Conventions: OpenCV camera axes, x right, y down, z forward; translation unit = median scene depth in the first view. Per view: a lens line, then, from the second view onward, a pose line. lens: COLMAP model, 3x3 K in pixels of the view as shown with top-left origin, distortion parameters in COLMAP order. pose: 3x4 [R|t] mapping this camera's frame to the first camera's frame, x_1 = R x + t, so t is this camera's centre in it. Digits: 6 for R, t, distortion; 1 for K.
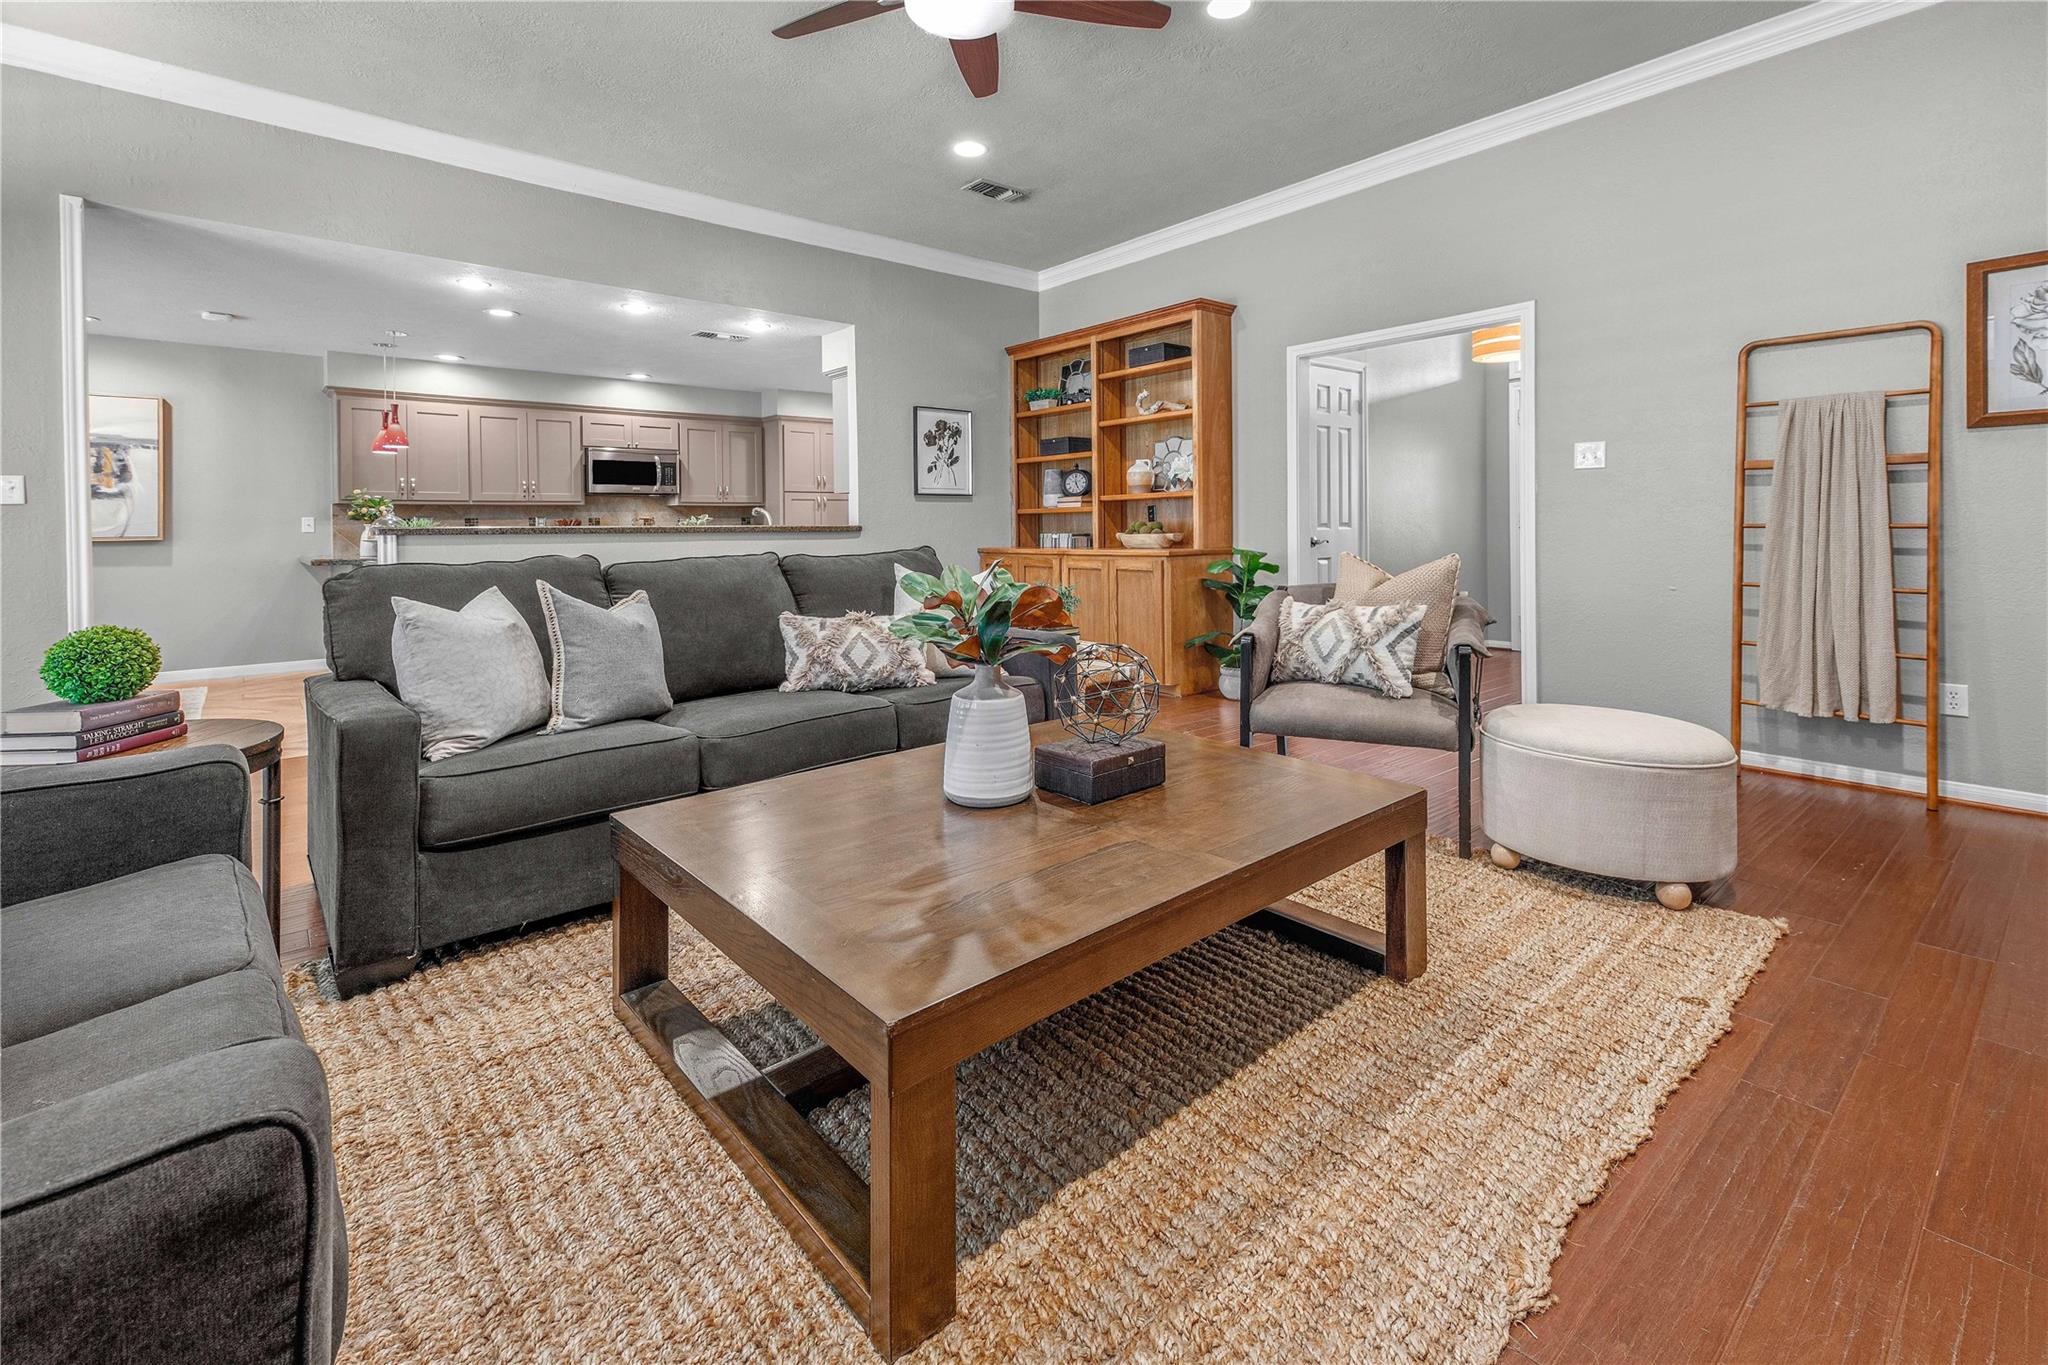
lens RADIAL K [[878.7, 0, 1024.7], [0, 878.7, 535.8], [0, 0, 1]] dist [-0.000351, -0.000135]
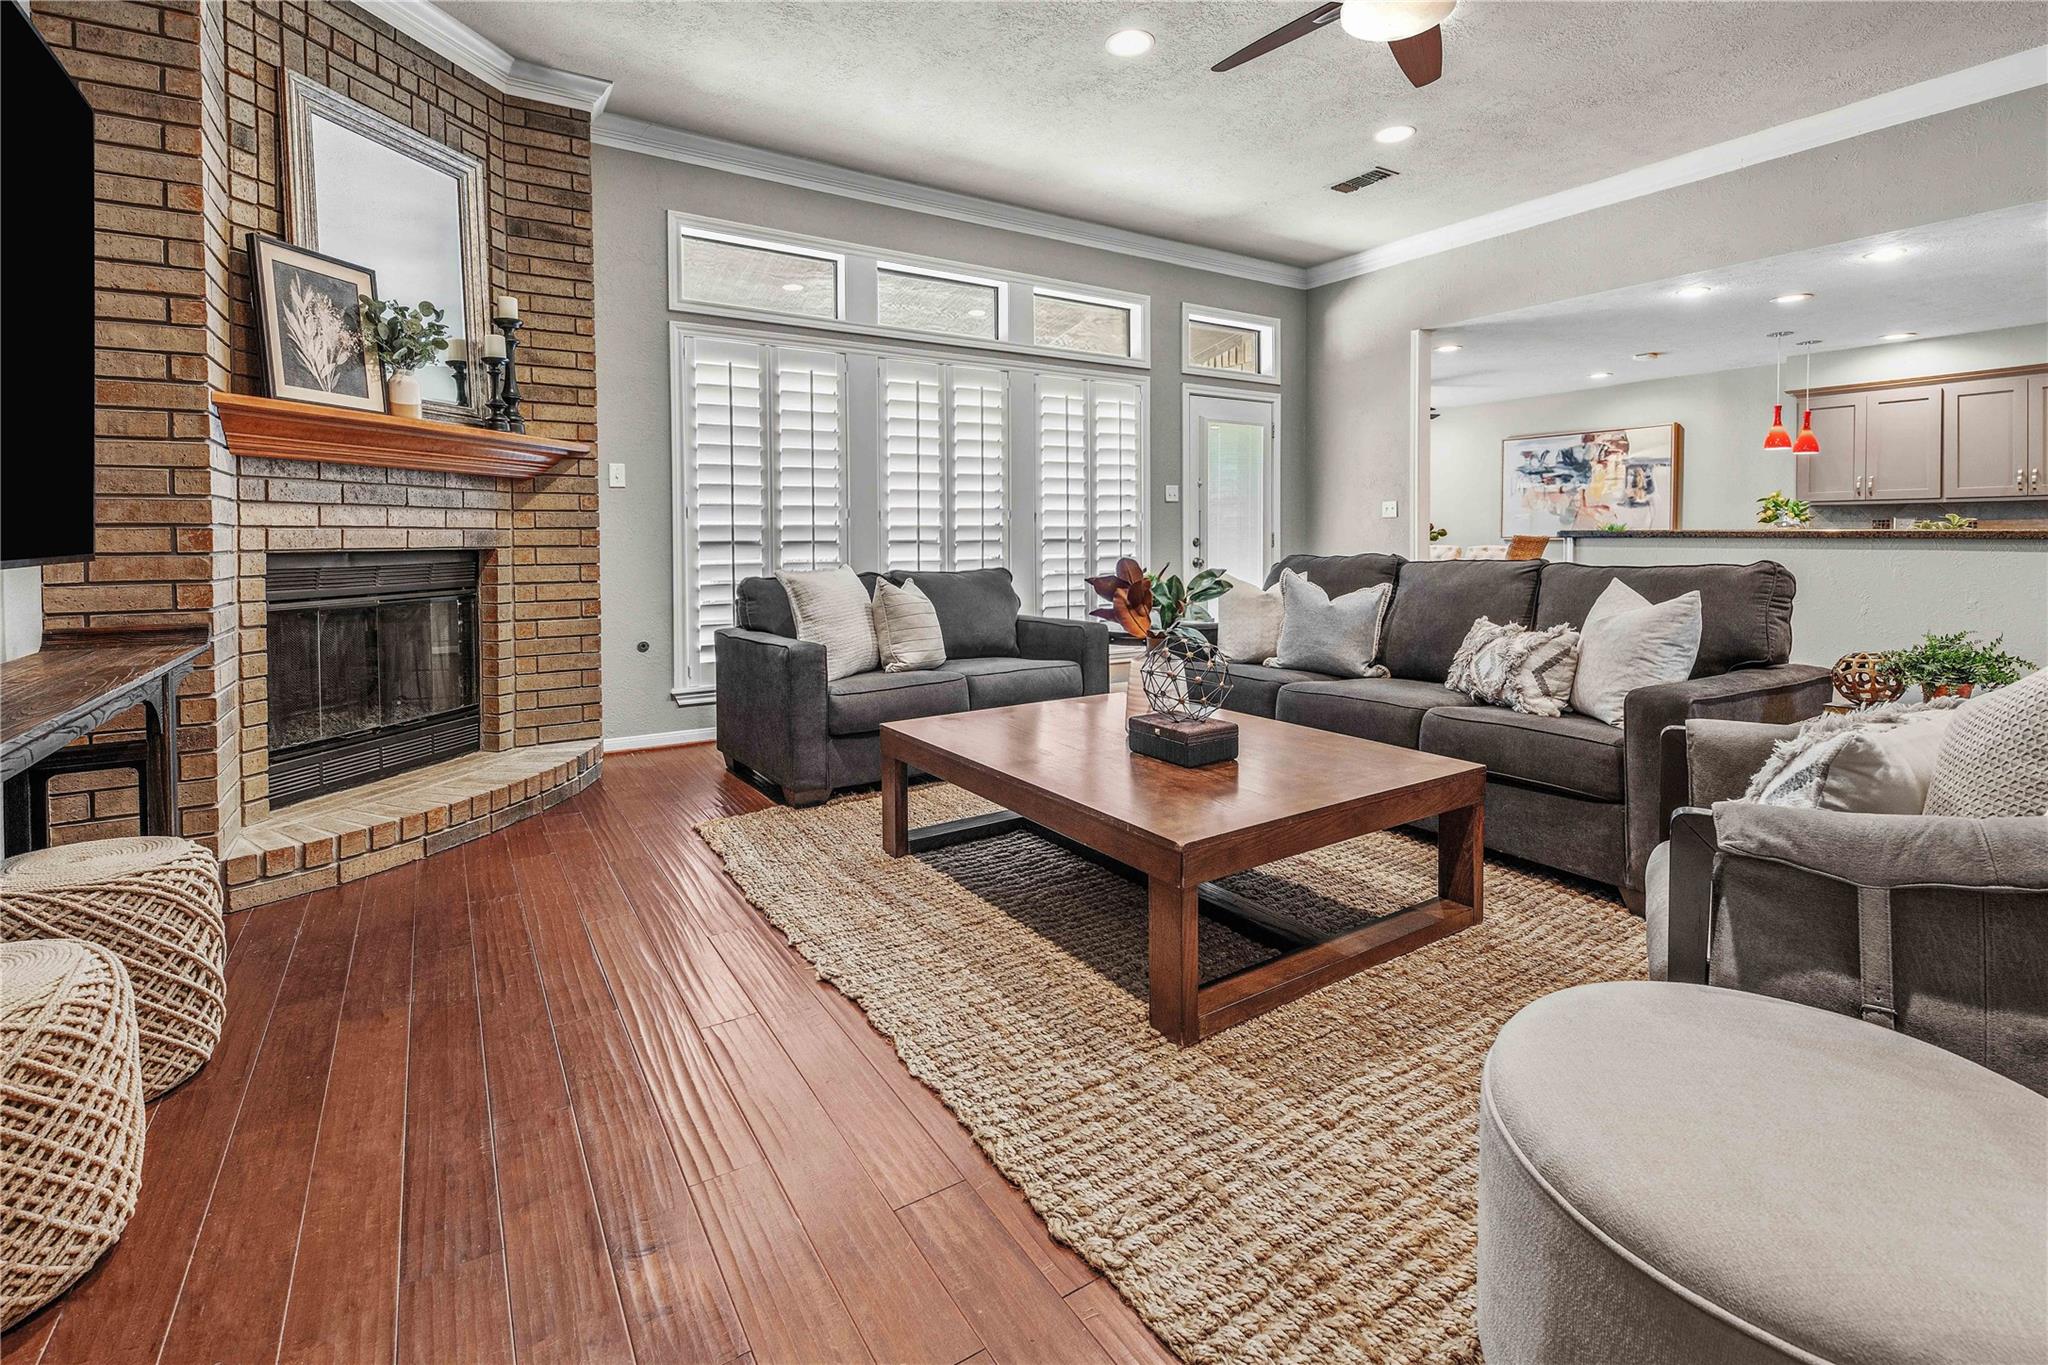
lens RADIAL K [[951.2, 0, 1033.6], [0, 951.2, 543.2], [0, 0, 1]] dist [0.002015, -0.000655]
pose [[-0.163065, 0.015892, -0.986487, 0.475109], [-0.006483, 0.999831, 0.017178, -0.007609], [0.986594, 0.009197, -0.162935, 0.347382]]
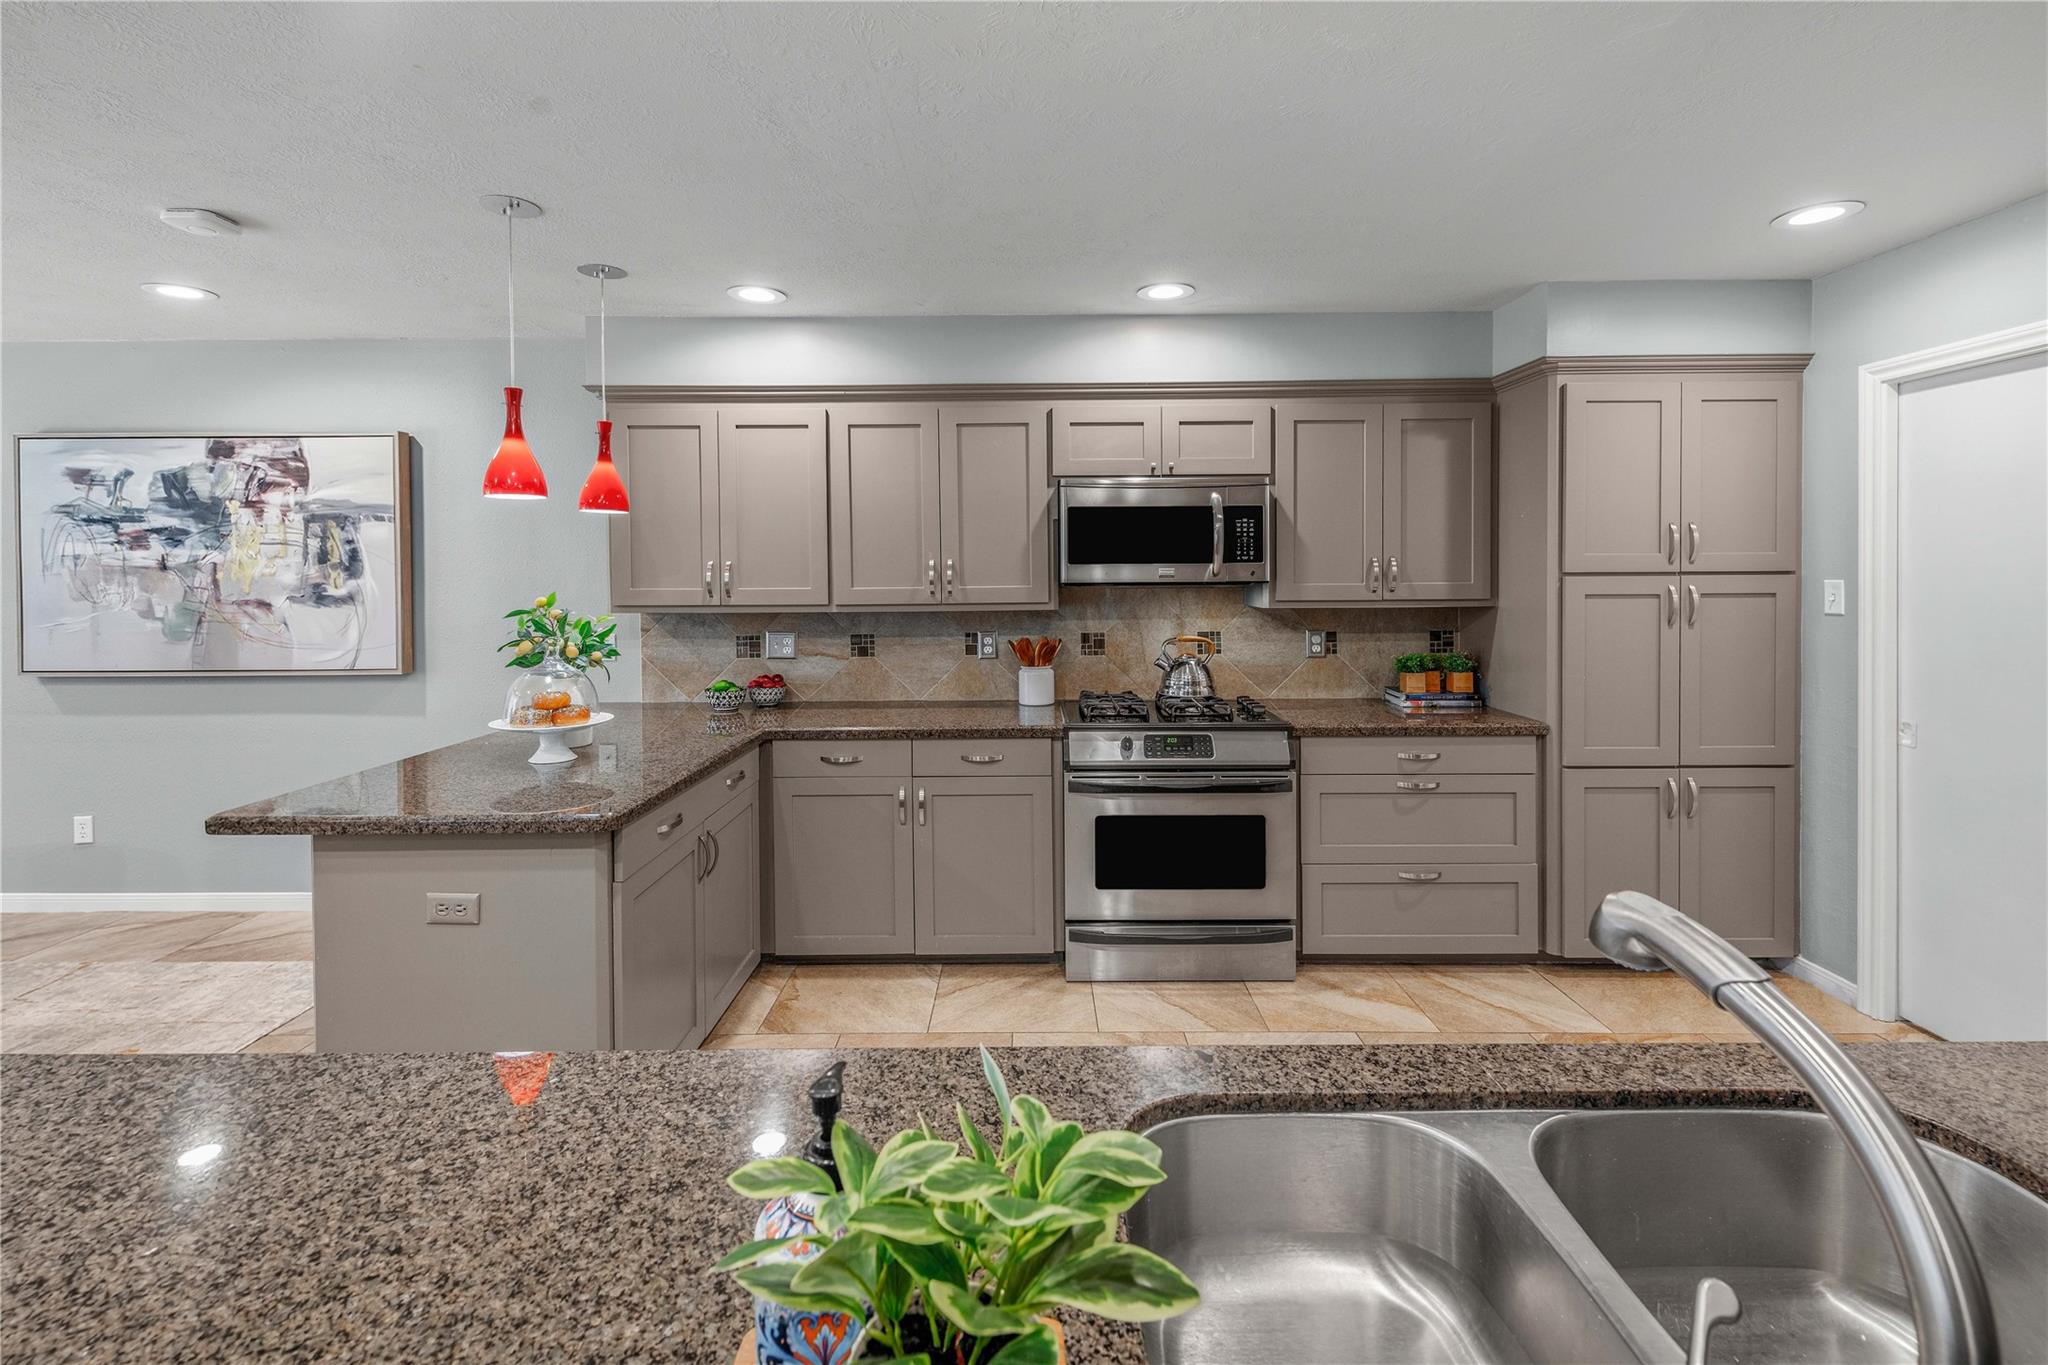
lens RADIAL K [[929.2, 0, 1028.0], [0, 929.2, 585.7], [0, 0, 1]] dist [0.022304, -0.014594]
pose [[0.730591, 0.017404, -0.682593, -0.246701], [-0.012106, 0.999848, 0.012535, -0.068291], [0.682708, -0.000894, 0.730691, 0.831306]]
